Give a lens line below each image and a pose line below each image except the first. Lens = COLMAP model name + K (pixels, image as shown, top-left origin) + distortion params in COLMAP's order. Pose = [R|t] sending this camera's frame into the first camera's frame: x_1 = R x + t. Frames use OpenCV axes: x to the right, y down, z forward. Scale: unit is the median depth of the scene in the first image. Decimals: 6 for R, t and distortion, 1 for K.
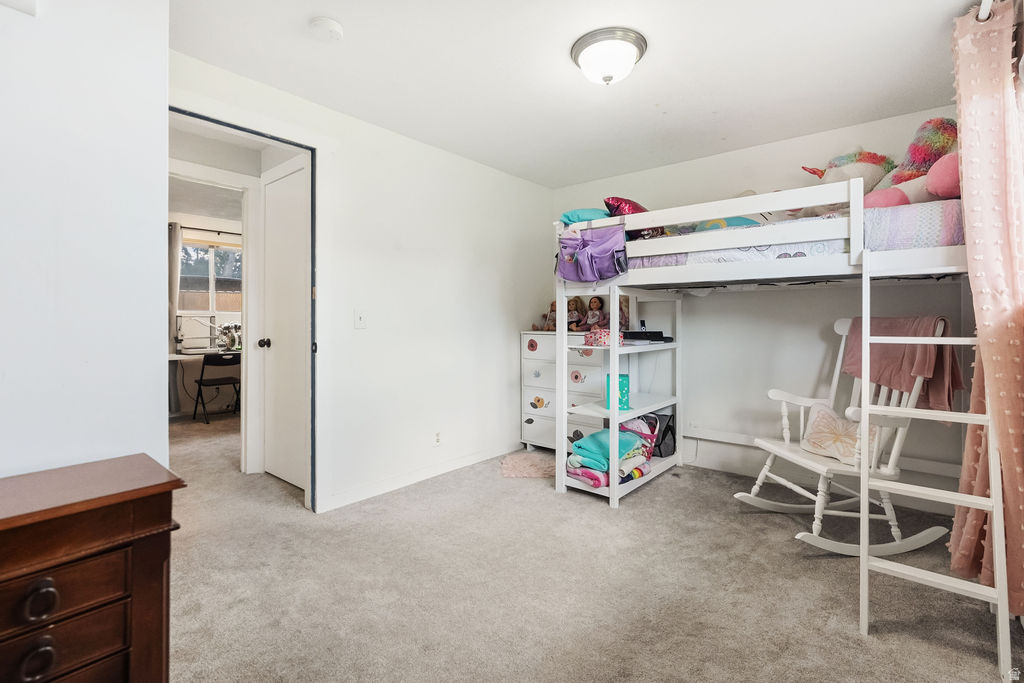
lens RADIAL K [[470.5, 0, 509.7], [0, 470.5, 320.3], [0, 0, 1]] dist [-0.002043, -0.000217]
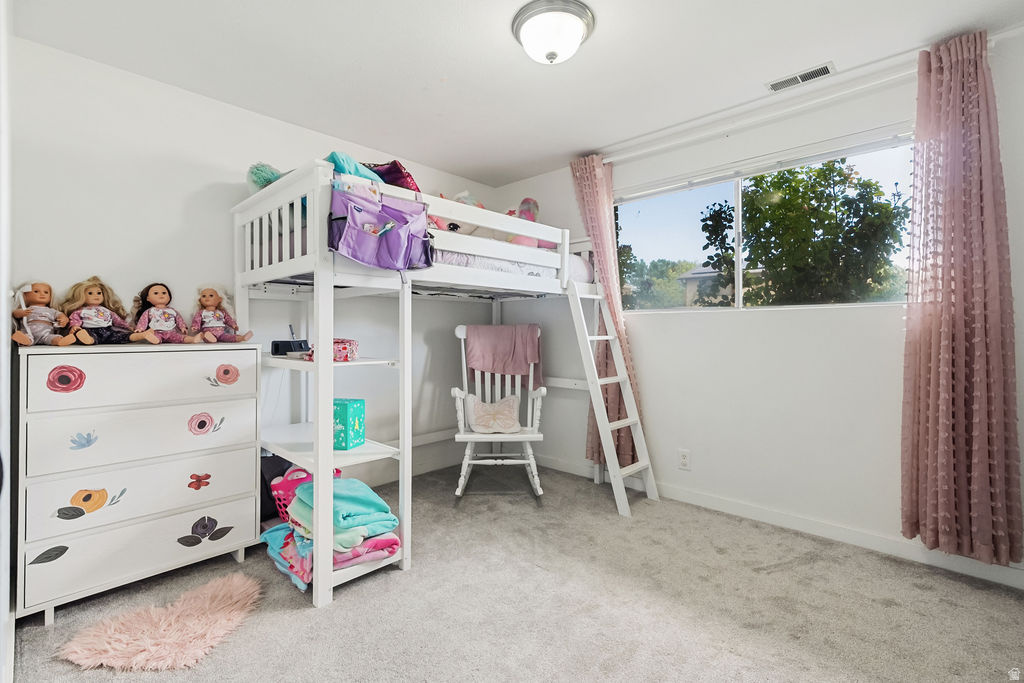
lens RADIAL K [[463.3, 0, 510.6], [0, 463.3, 322.9], [0, 0, 1]] dist [-0.000903, 0.000197]
pose [[0.055946, 0.020865, 0.998216, -0.555659], [0.006477, 0.999753, -0.021260, 0.017489], [-0.998413, 0.007655, 0.055798, 0.830316]]
